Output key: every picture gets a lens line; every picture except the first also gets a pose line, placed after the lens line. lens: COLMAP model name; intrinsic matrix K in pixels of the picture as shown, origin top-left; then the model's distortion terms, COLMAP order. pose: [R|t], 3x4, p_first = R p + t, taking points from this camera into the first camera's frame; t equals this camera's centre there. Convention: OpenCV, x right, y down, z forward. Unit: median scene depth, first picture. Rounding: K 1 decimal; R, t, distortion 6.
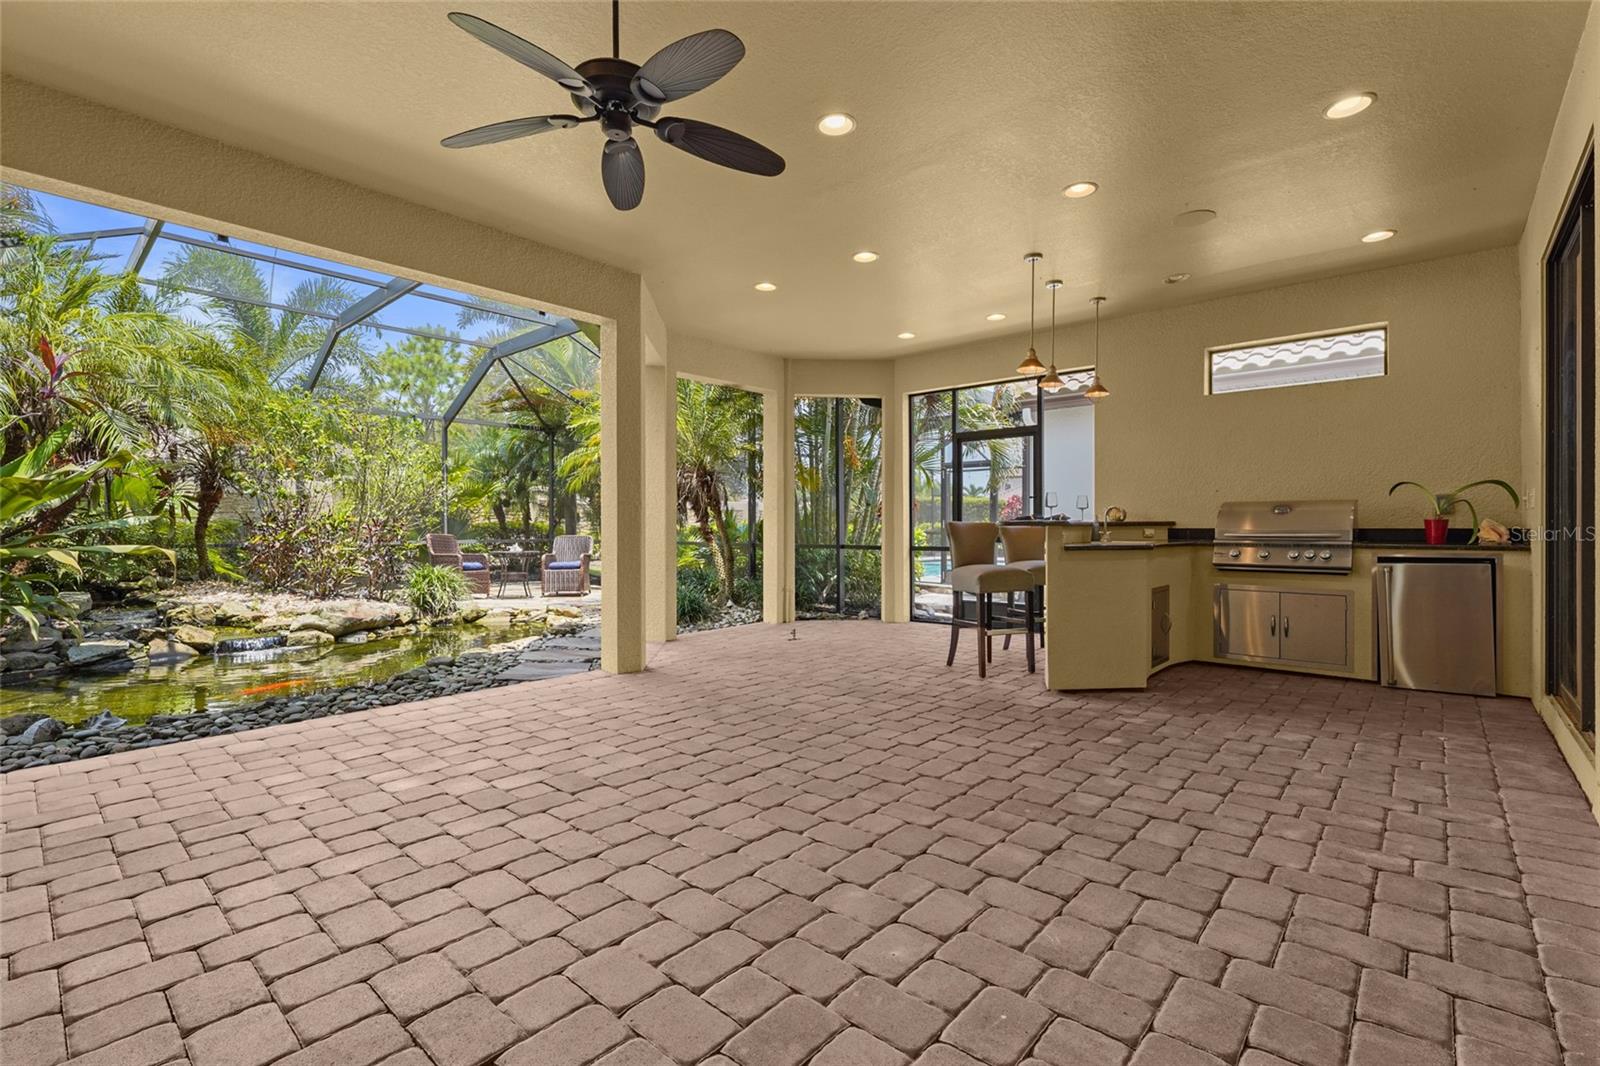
lens RADIAL K [[699.2, 0, 795.7], [0, 699.2, 526.5], [0, 0, 1]] dist [-0.003409, 0.000536]
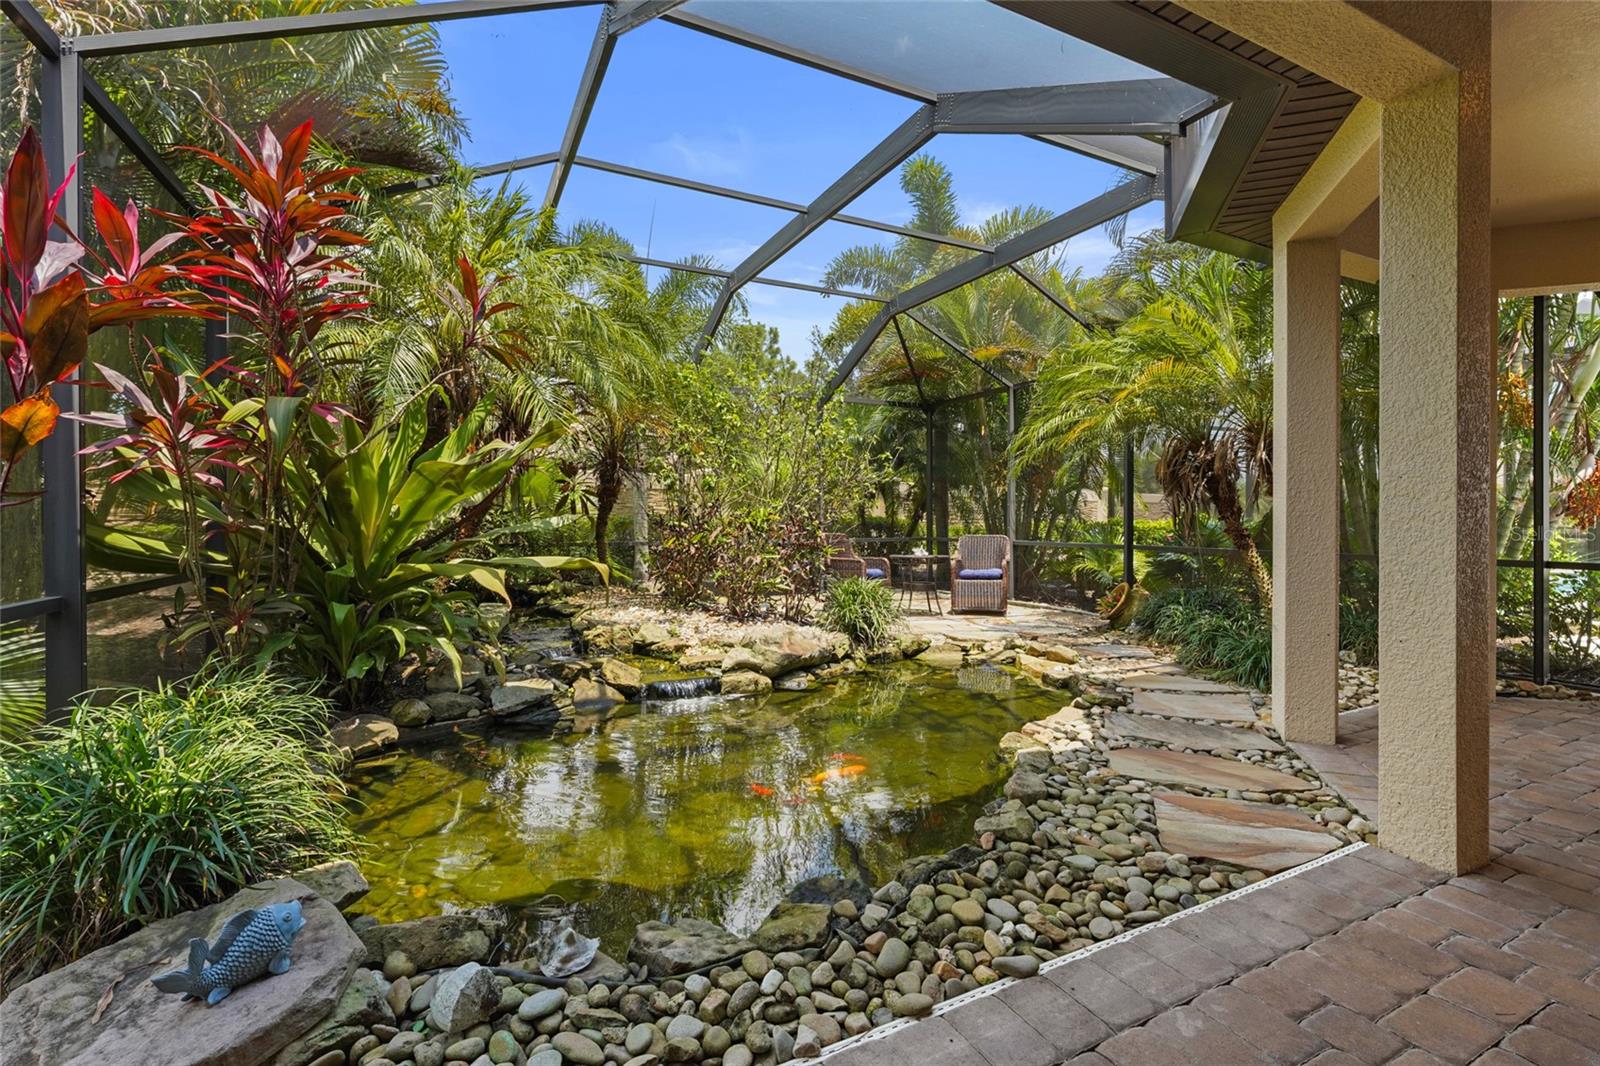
lens RADIAL K [[699.2, 0, 805.1], [0, 699.2, 523.6], [0, 0, 1]] dist [-0.003409, 0.000536]
pose [[0.931611, 0.002951, -0.363444, -0.367597], [-0.000285, 0.999973, 0.007388, -0.009852], [0.363456, -0.006779, 0.931587, 0.340523]]
